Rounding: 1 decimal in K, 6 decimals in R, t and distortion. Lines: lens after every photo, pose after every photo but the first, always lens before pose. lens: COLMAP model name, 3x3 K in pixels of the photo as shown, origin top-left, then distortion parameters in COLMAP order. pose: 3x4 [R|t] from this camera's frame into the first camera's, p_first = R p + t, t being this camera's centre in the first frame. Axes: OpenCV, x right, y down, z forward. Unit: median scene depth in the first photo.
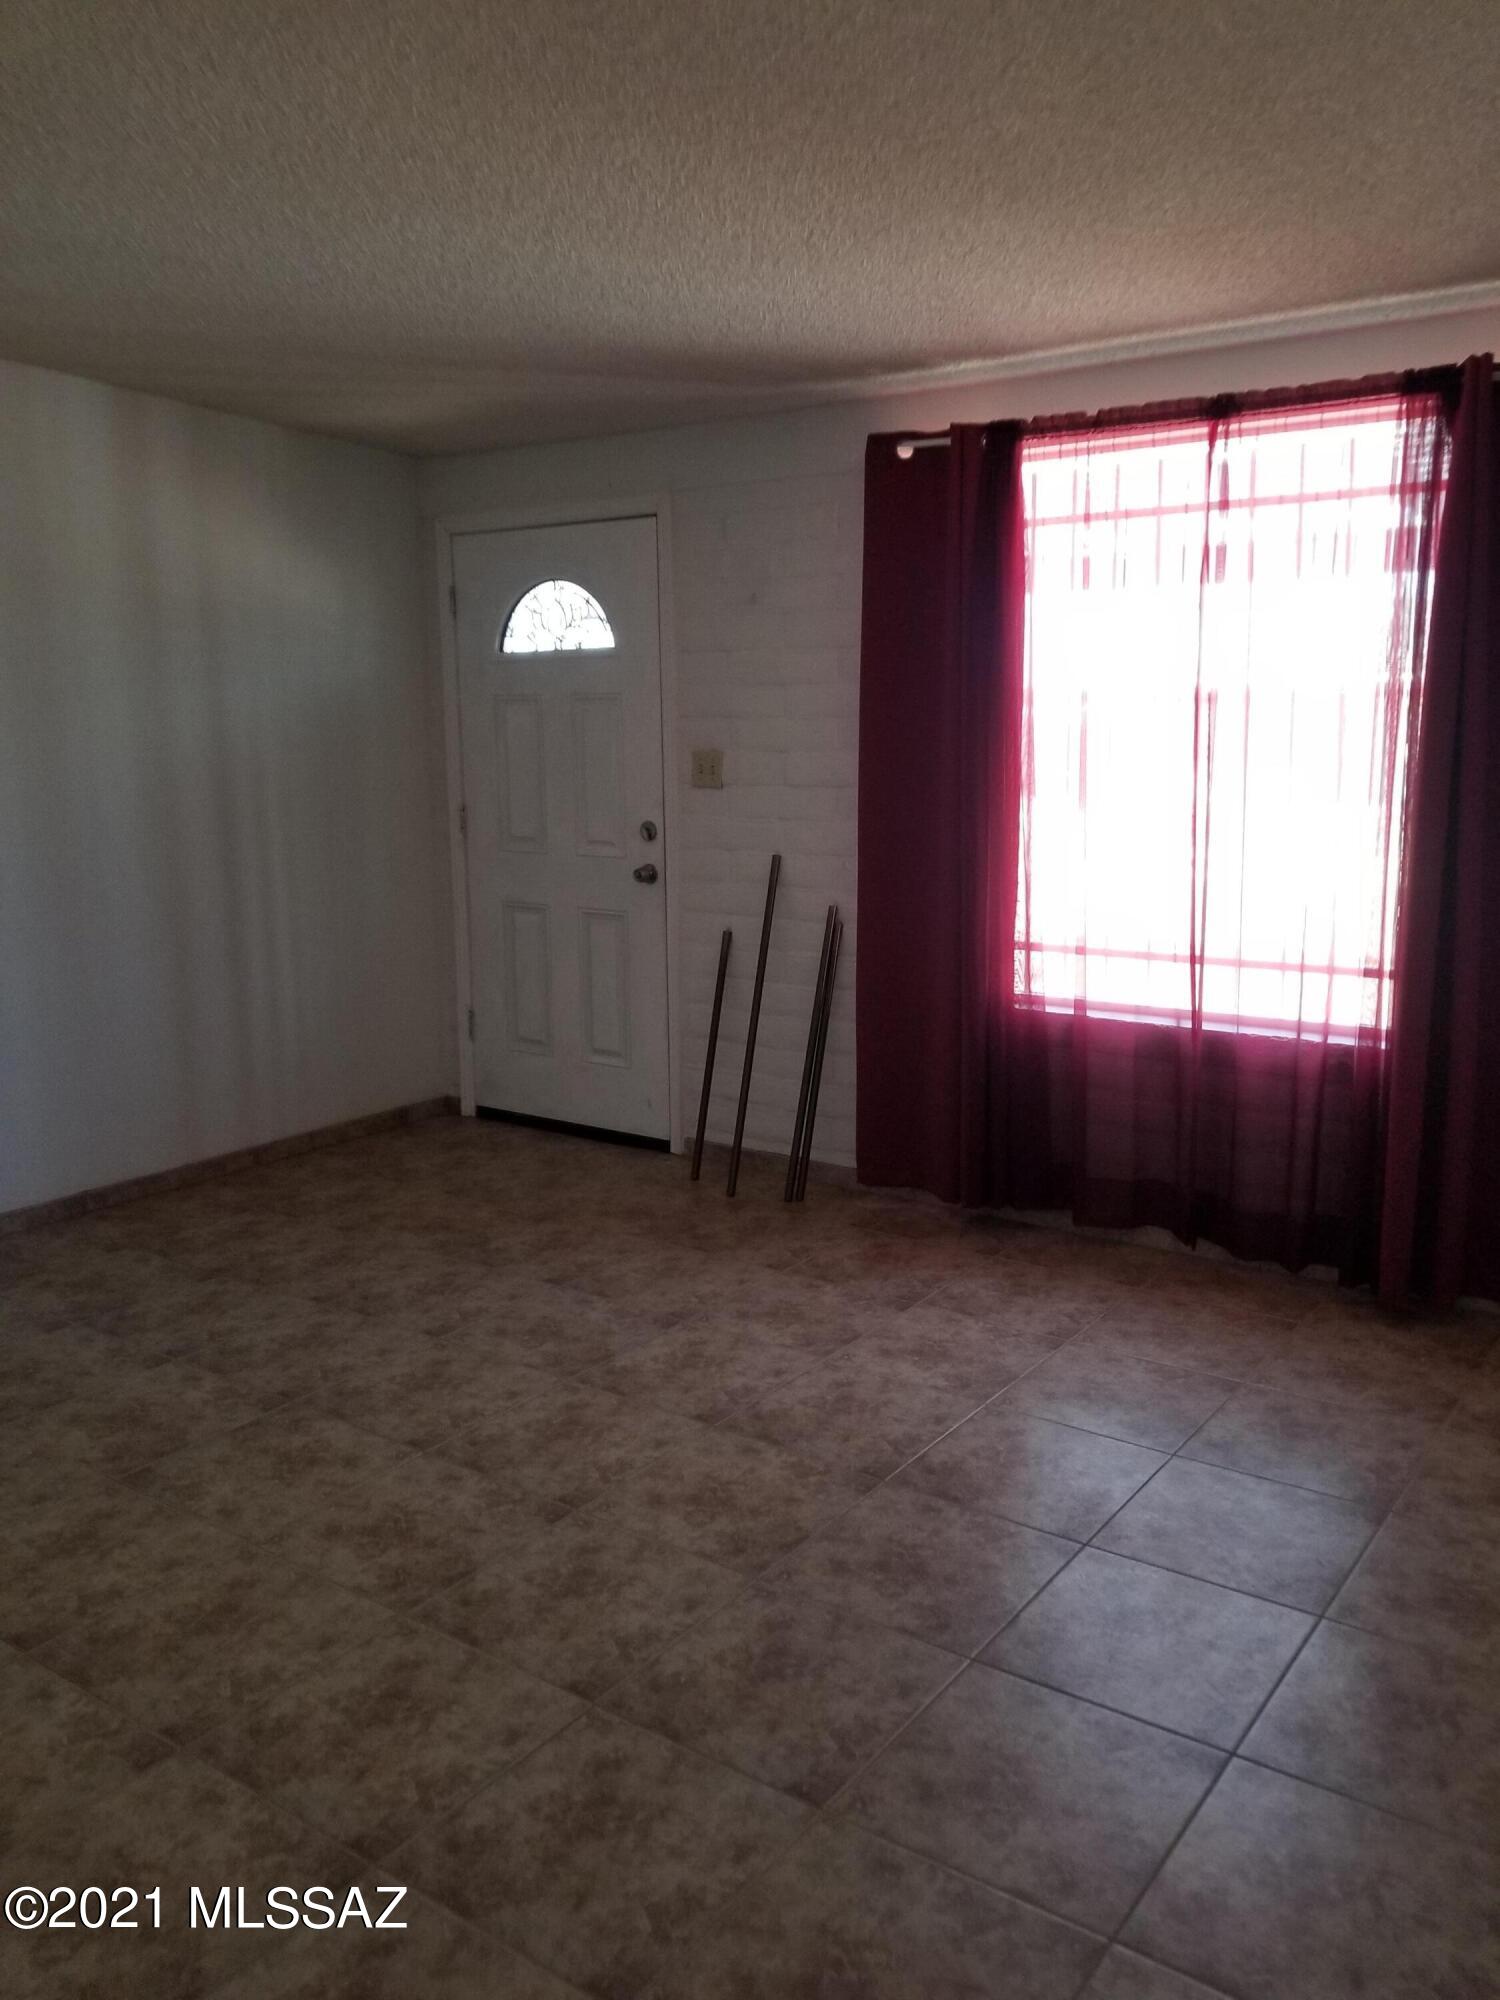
lens RADIAL K [[1547.9, 0, 804.5], [0, 1547.9, 1008.6], [0, 0, 1]] dist [0.007772, -0.053524]
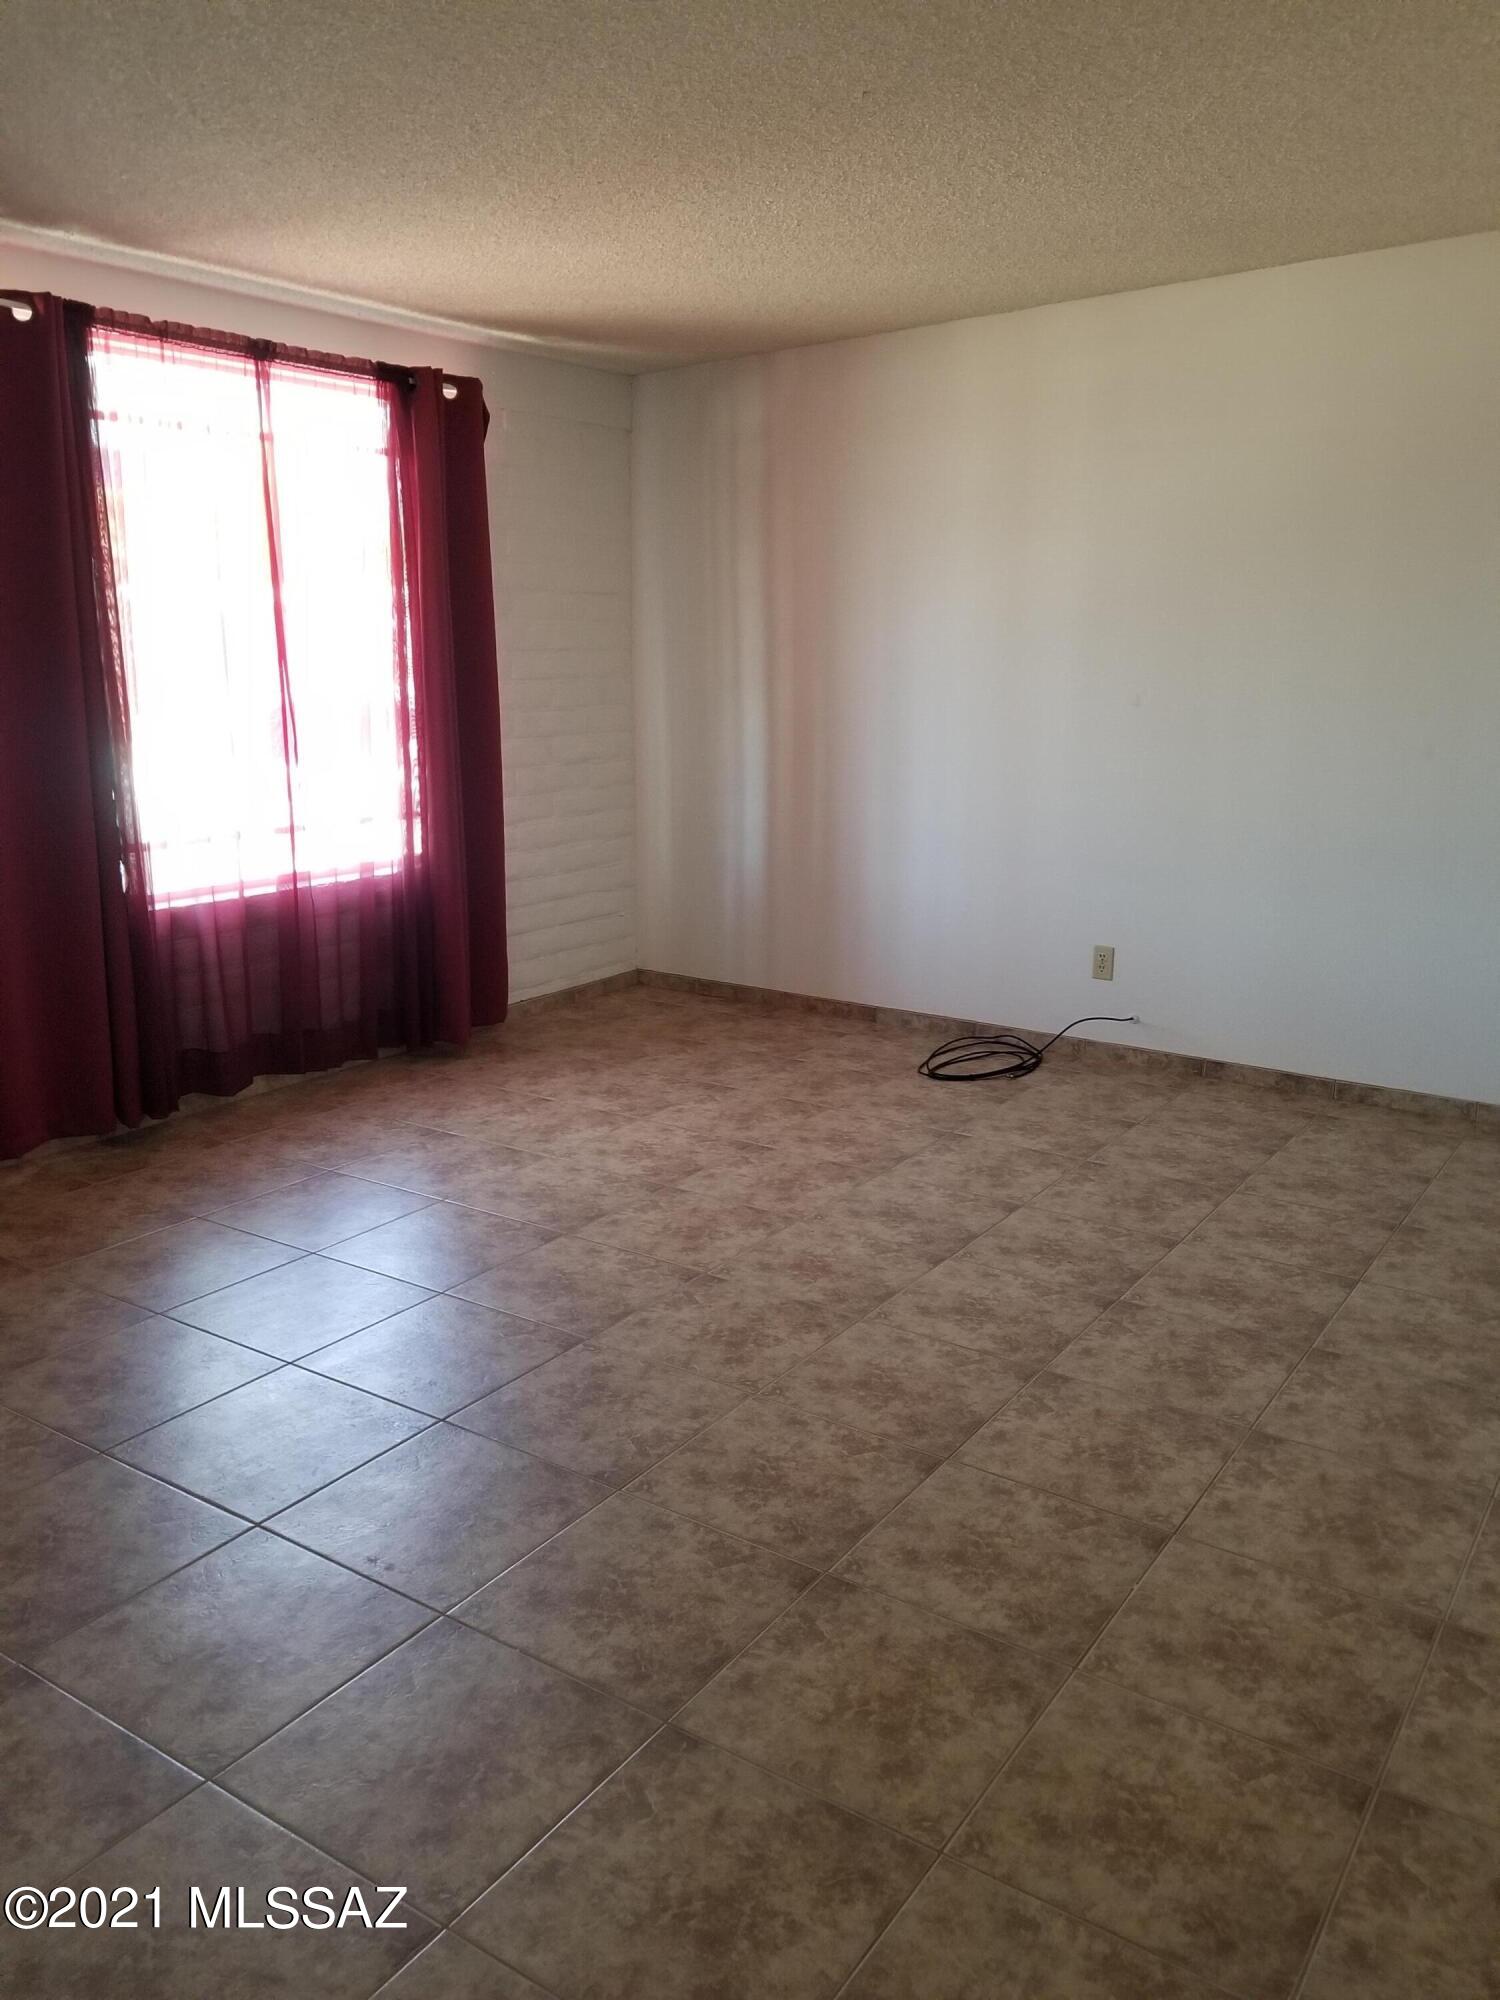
lens RADIAL K [[1564.2, 0, 750.0], [0, 1564.2, 1000.0], [0, 0, 1]] dist [0.061239, -0.007288]
pose [[-0.003829, -0.227726, 0.973718, -1.128761], [0.178135, 0.957996, 0.224749, -0.136805], [-0.983999, 0.174313, 0.036898, 0.756435]]
